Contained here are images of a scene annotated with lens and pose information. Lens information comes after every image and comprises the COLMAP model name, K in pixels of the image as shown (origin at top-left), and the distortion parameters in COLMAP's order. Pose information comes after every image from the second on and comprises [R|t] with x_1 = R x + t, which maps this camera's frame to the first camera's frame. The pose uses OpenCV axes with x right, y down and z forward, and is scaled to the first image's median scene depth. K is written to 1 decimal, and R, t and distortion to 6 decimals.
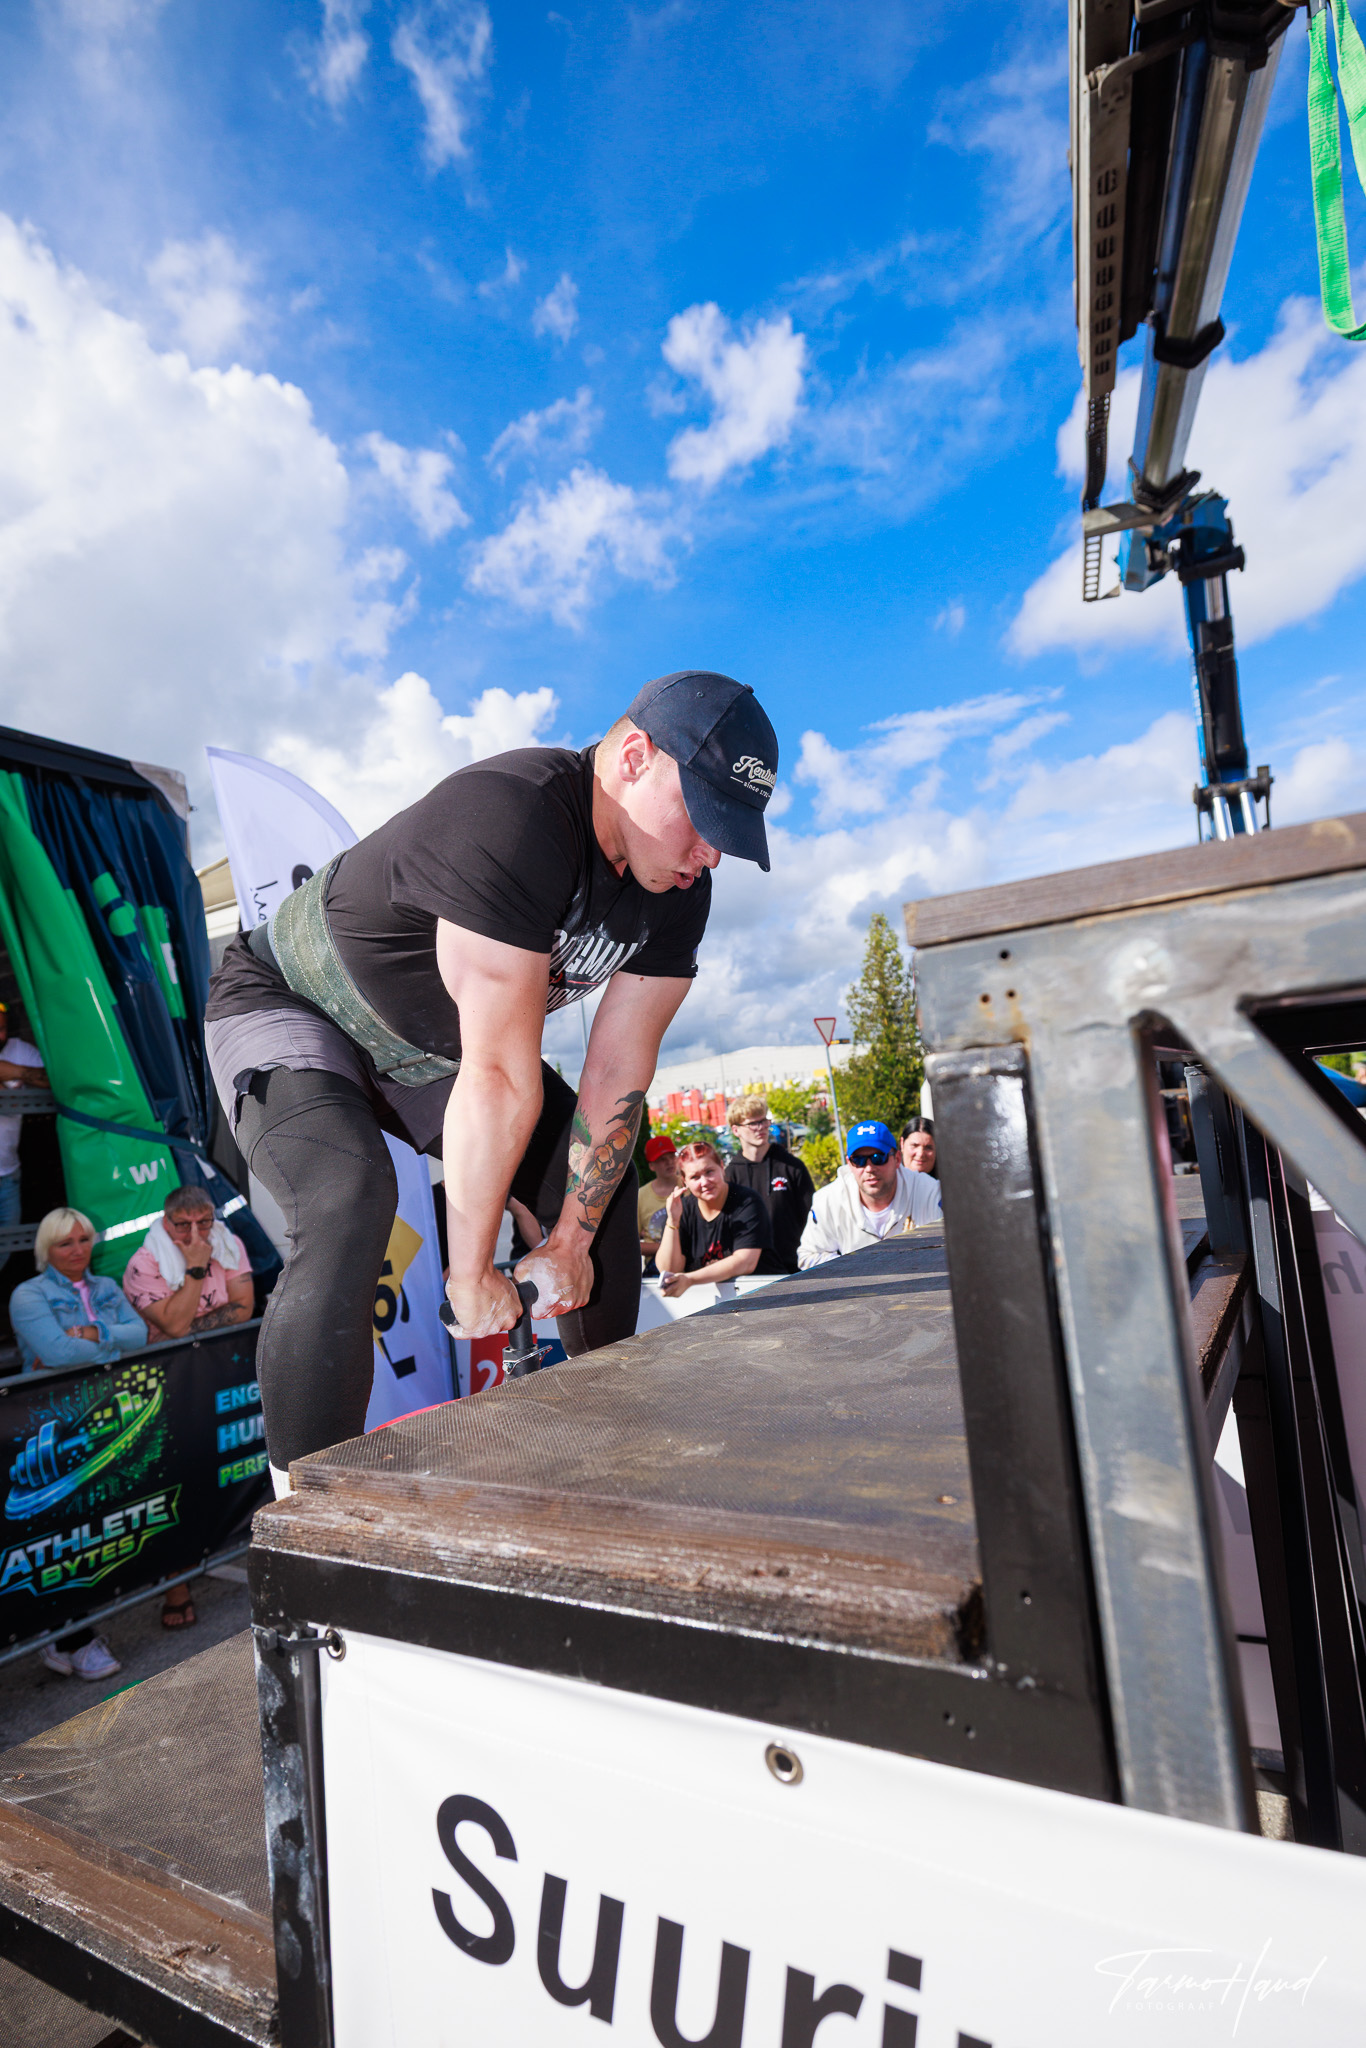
lens RADIAL K [[1068.5, 0, 676.0], [0, 1068.5, 1029.8], [0, 0, 1]] dist [0.001443, -0.003257]
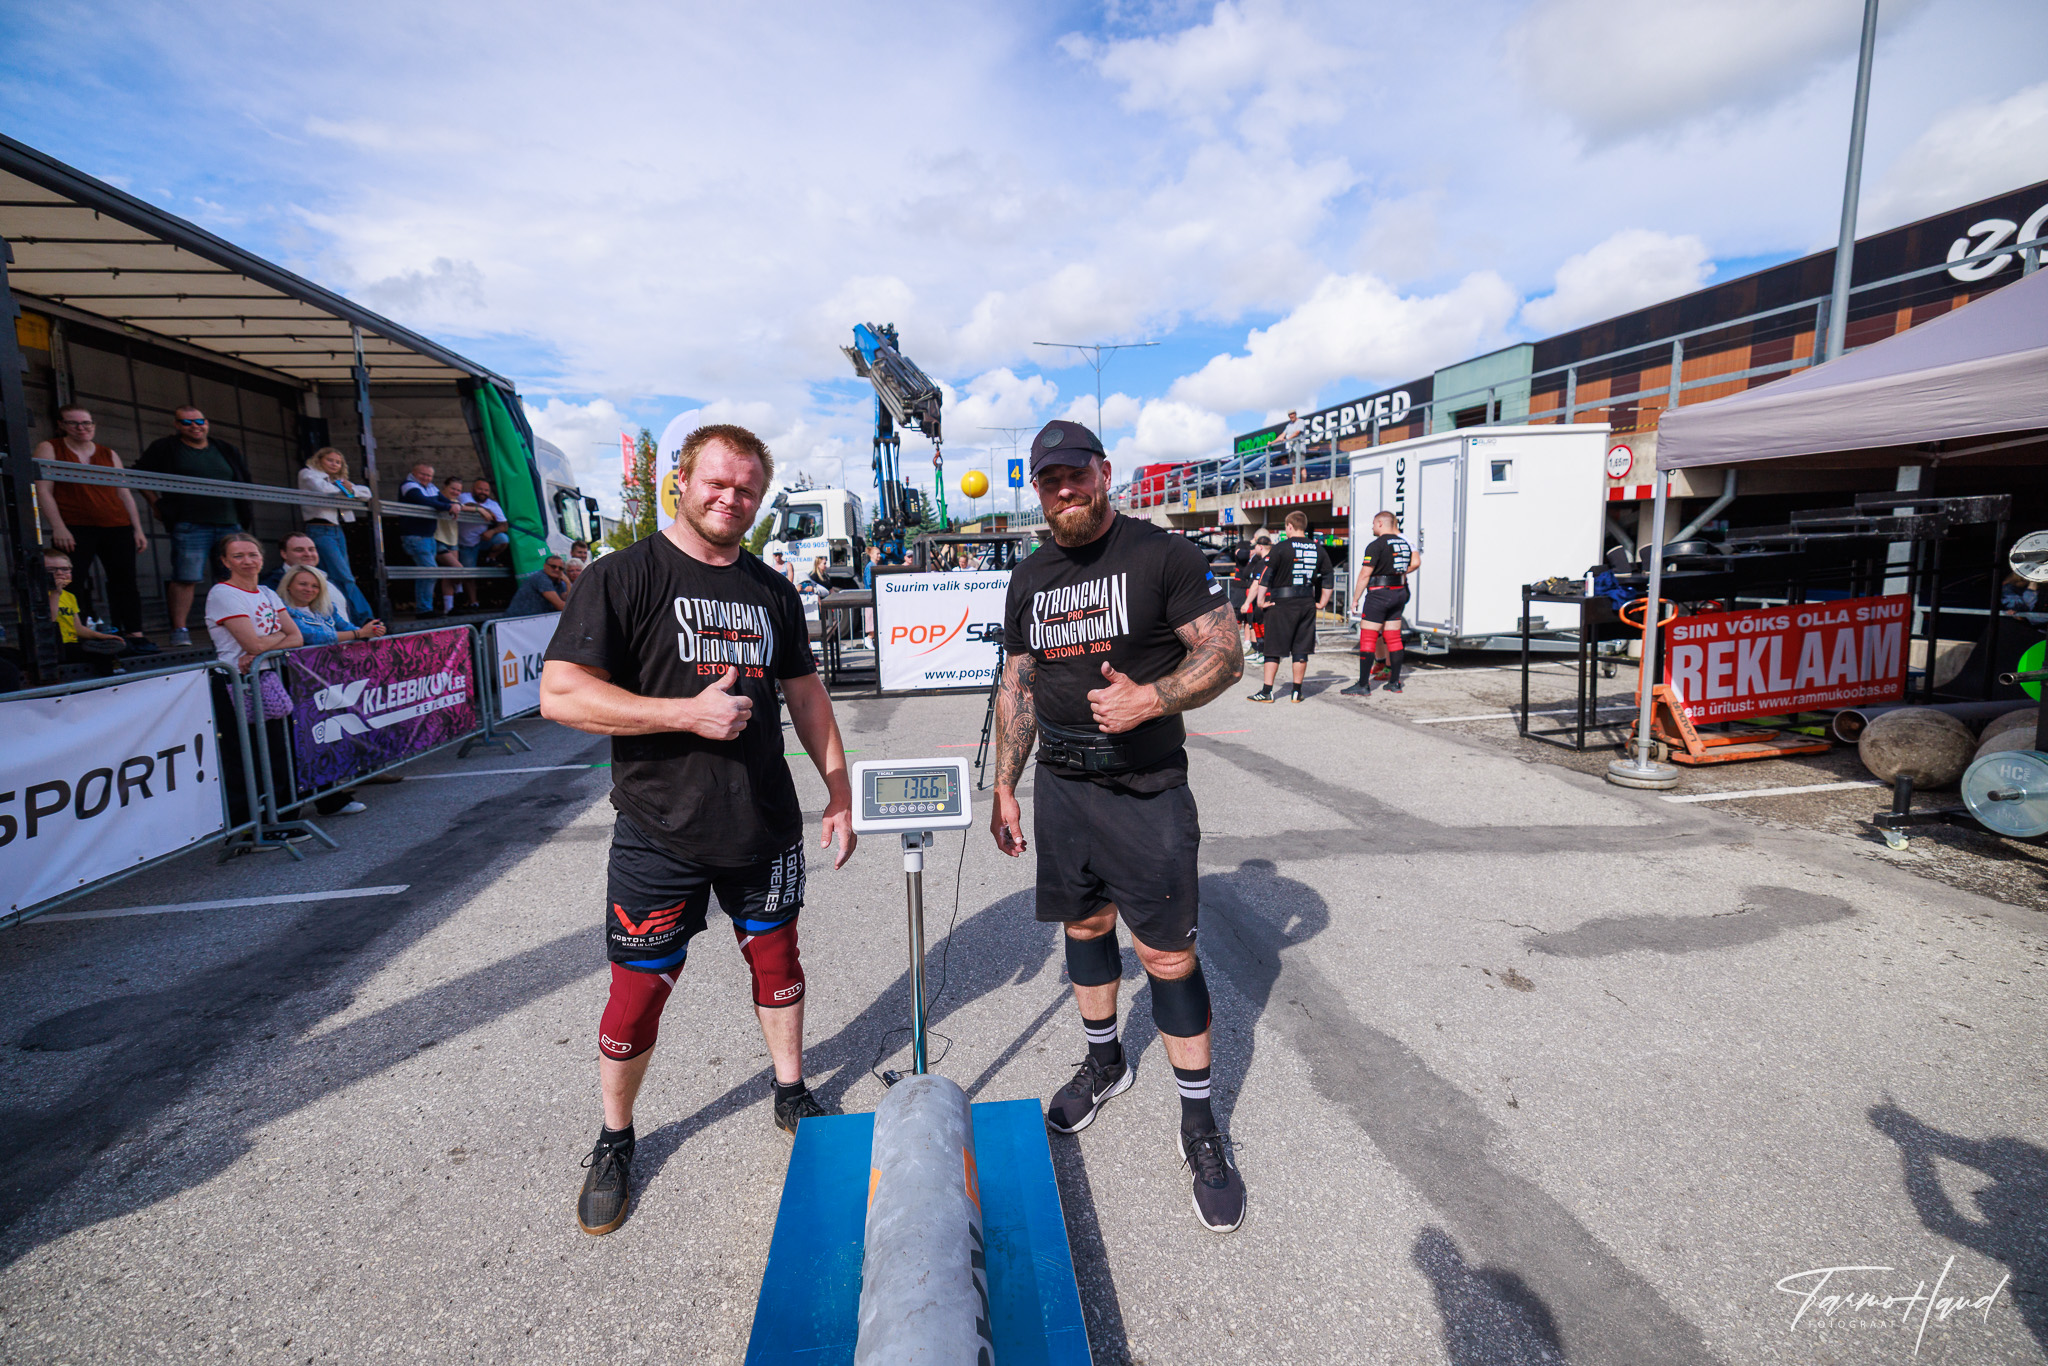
lens RADIAL K [[854.5, 0, 1017.9], [0, 854.5, 671.7], [0, 0, 1]] dist [0.000602, 0.000138]
pose [[0.758629, -0.006826, 0.651487, -1.275223], [-0.111137, 0.983934, 0.139724, -0.002733], [-0.641974, -0.178404, 0.745682, -1.815341]]
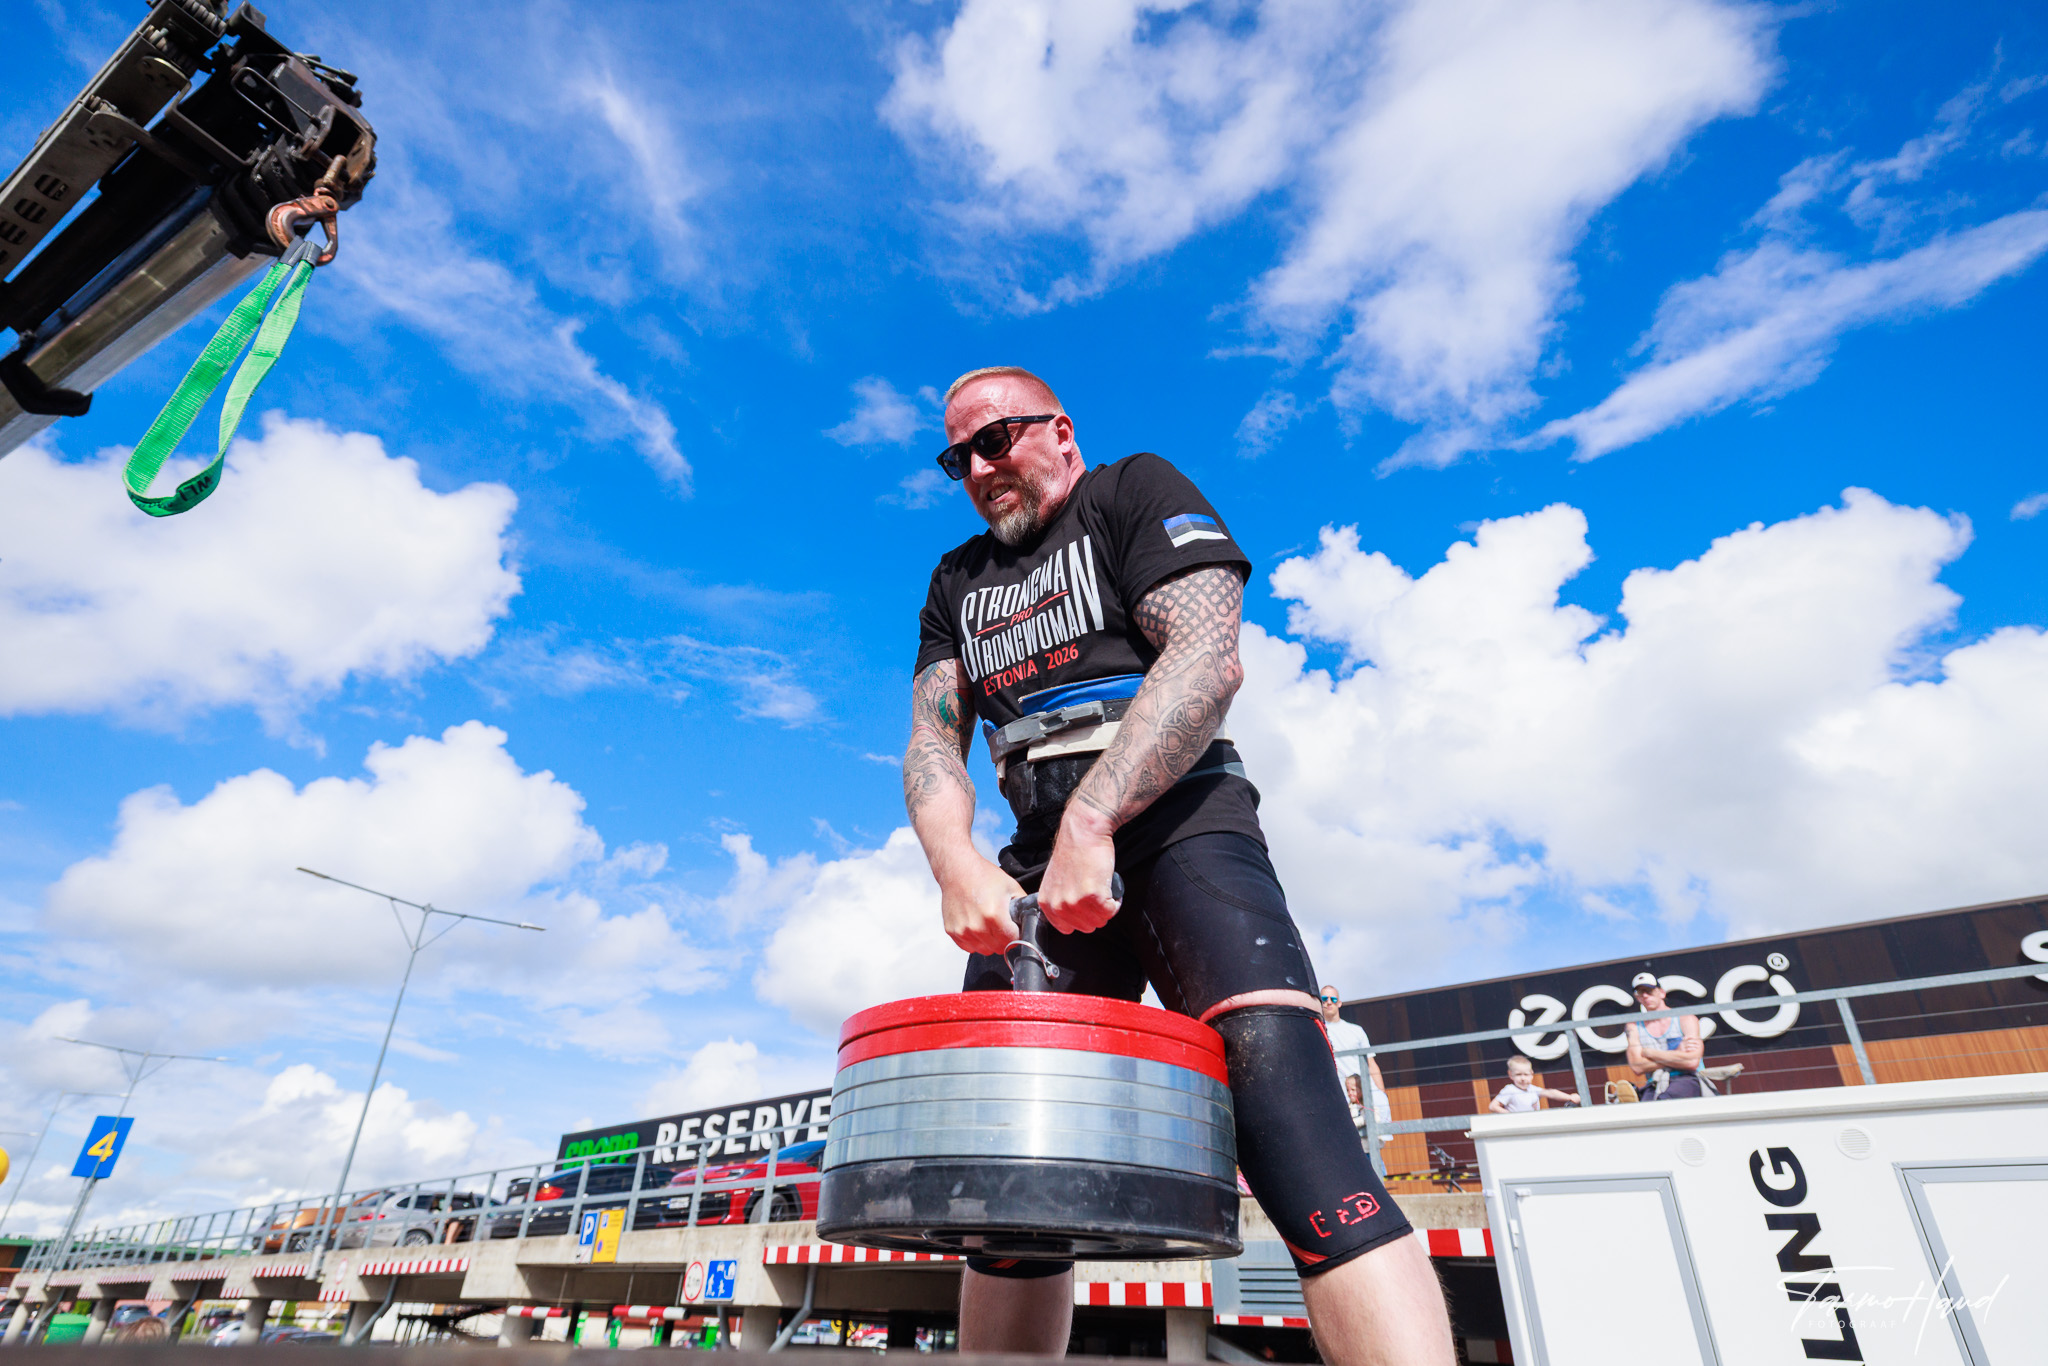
lens RADIAL K [[1106.0, 0, 1016.7], [0, 1106.0, 674.6], [0, 0, 1]] dist [0.046068, -0.008673]
pose [[0.202612, 0.595540, 0.777355, 0.066251], [-0.142442, 0.803300, -0.578291, -0.033933], [-0.968844, 0.006441, 0.247588, -0.004006]]
